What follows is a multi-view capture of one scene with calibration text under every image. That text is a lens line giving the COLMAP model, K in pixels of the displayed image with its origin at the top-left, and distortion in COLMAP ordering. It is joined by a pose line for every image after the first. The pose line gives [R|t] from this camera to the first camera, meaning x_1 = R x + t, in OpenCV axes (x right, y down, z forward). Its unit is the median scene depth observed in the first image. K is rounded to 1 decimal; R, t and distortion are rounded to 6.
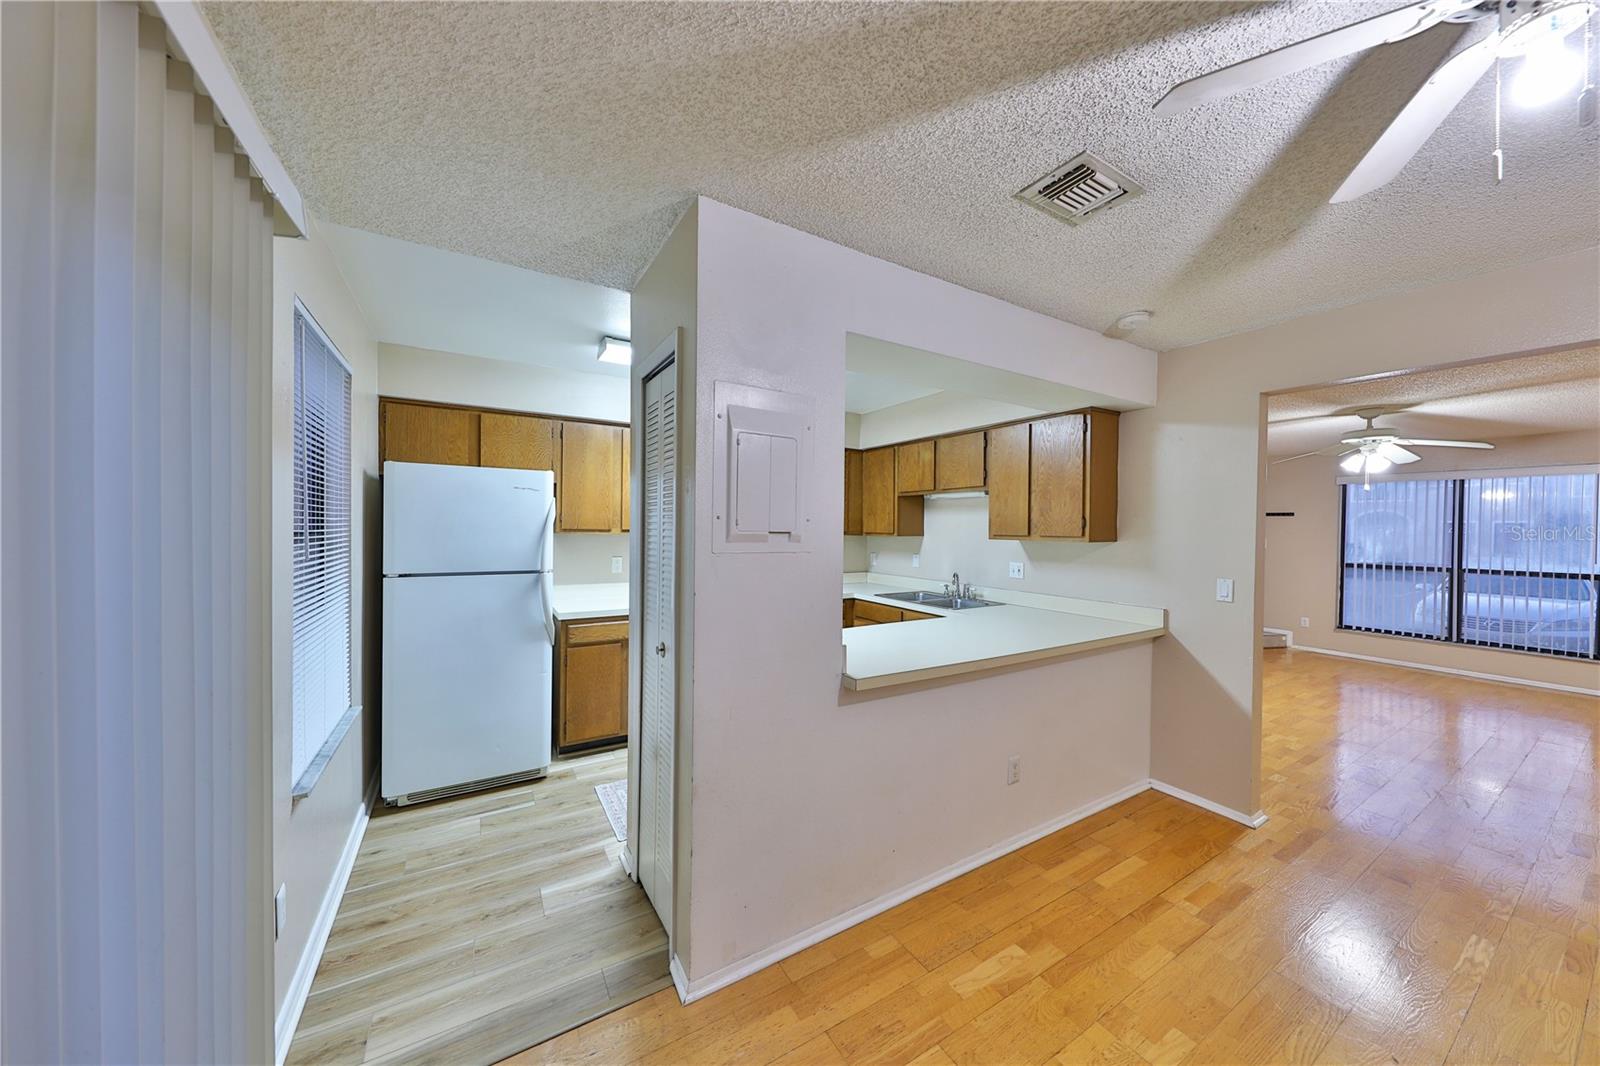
lens RADIAL K [[534.5, 0, 800.0], [0, 534.5, 533.0], [0, 0, 1]] dist [-0.000129, -0.000065]
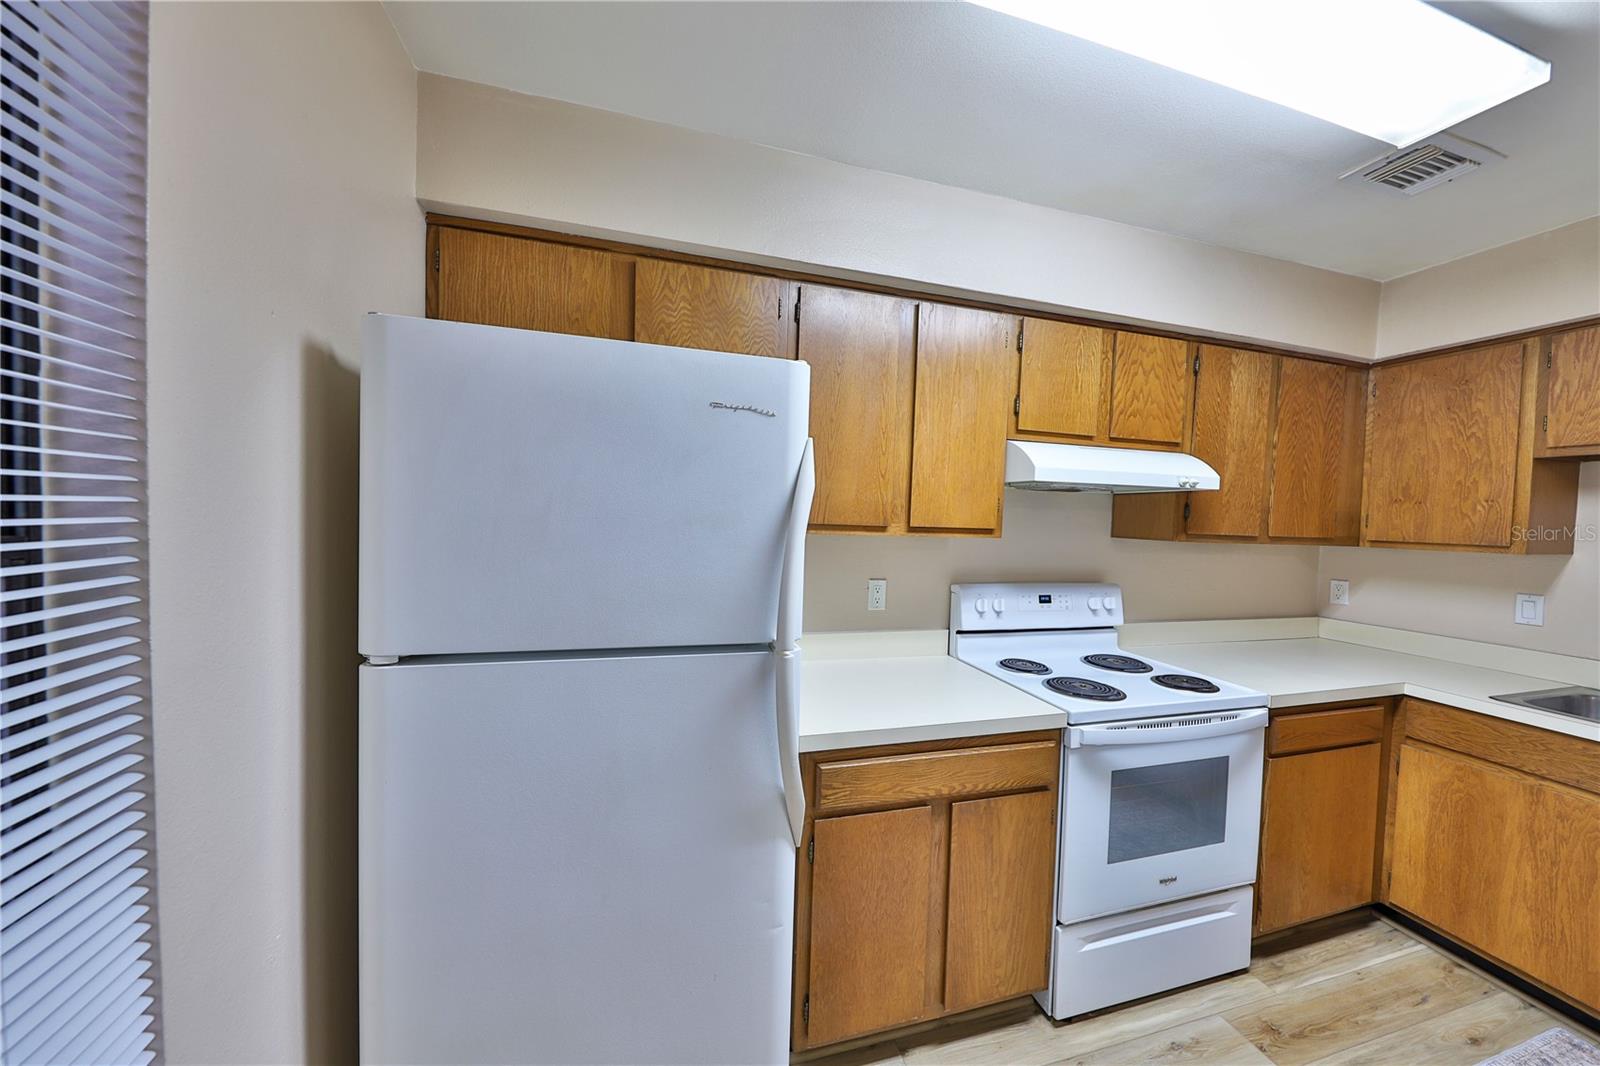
lens RADIAL K [[534.5, 0, 800.0], [0, 534.5, 533.0], [0, 0, 1]] dist [-0.000129, -0.000065]
pose [[0.964990, 0.026065, -0.260988, -0.362968], [-0.021450, 0.999559, 0.020515, -0.009954], [0.261407, -0.014199, 0.965124, 0.637414]]
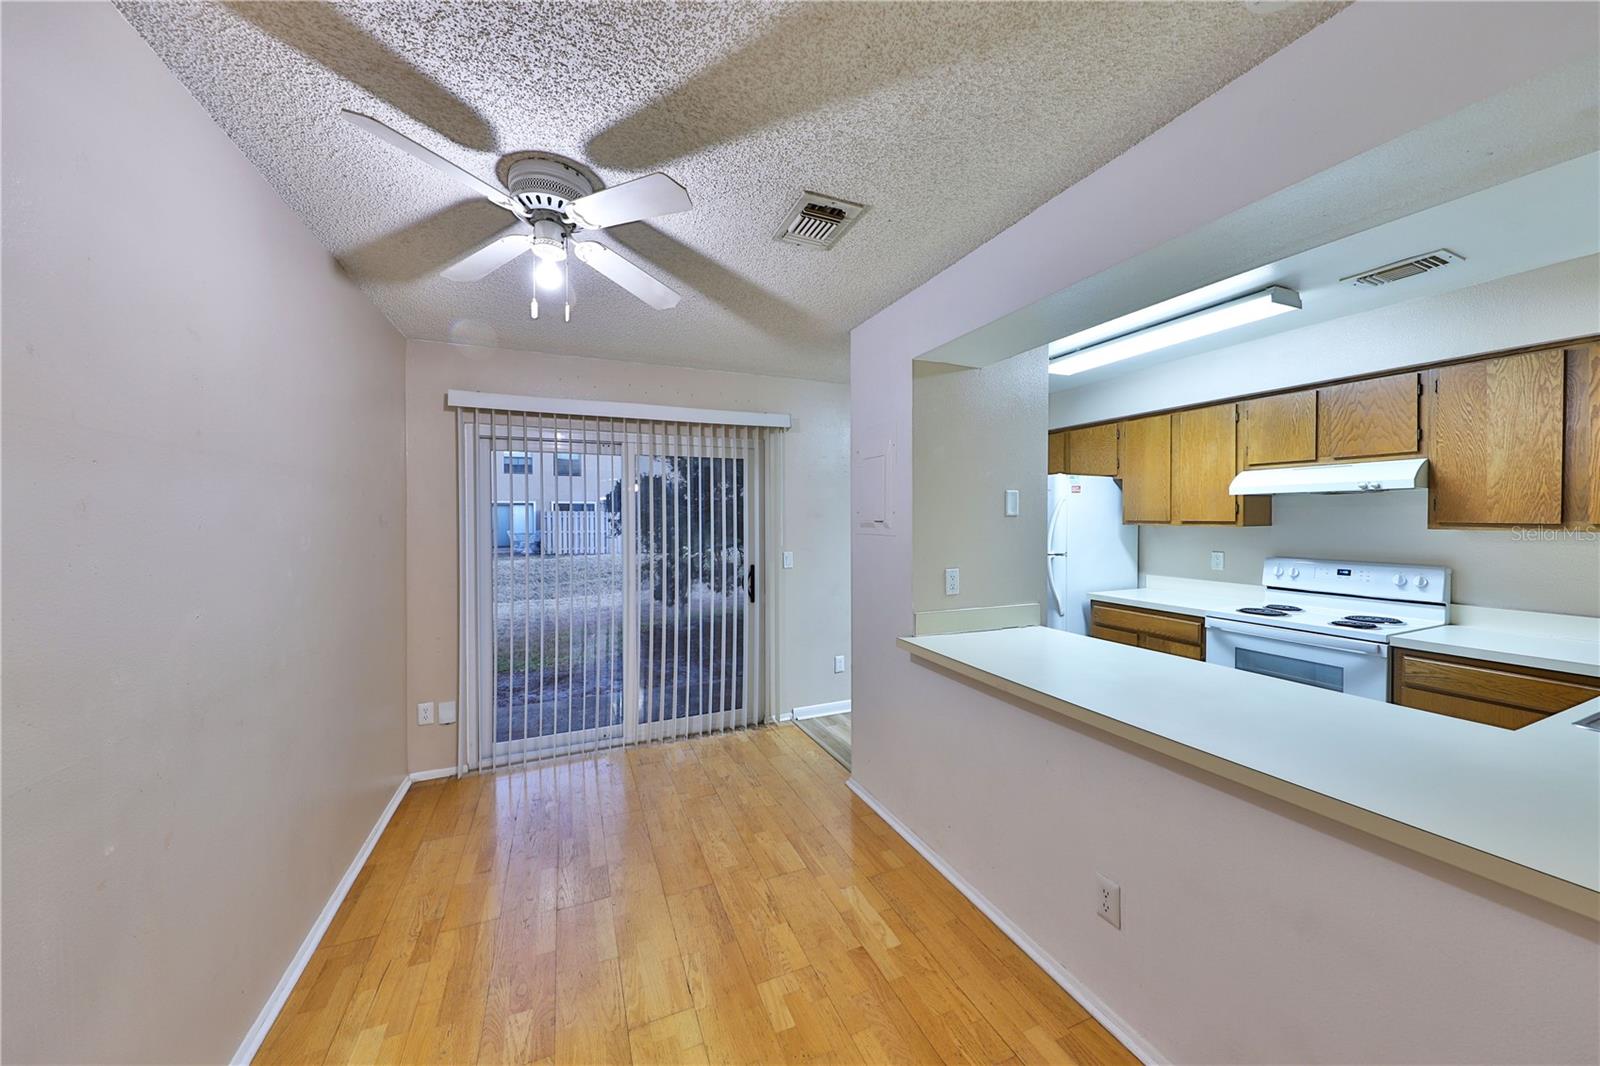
lens RADIAL K [[527.8, 0, 799.7], [0, 527.8, 523.6], [0, 0, 1]] dist [0.000108, 0.000003]
pose [[-0.124720, -0.002587, -0.992189, 0.800534], [-0.009380, 0.999955, -0.001428, 0.006048], [0.992148, 0.009128, -0.124739, 0.541251]]
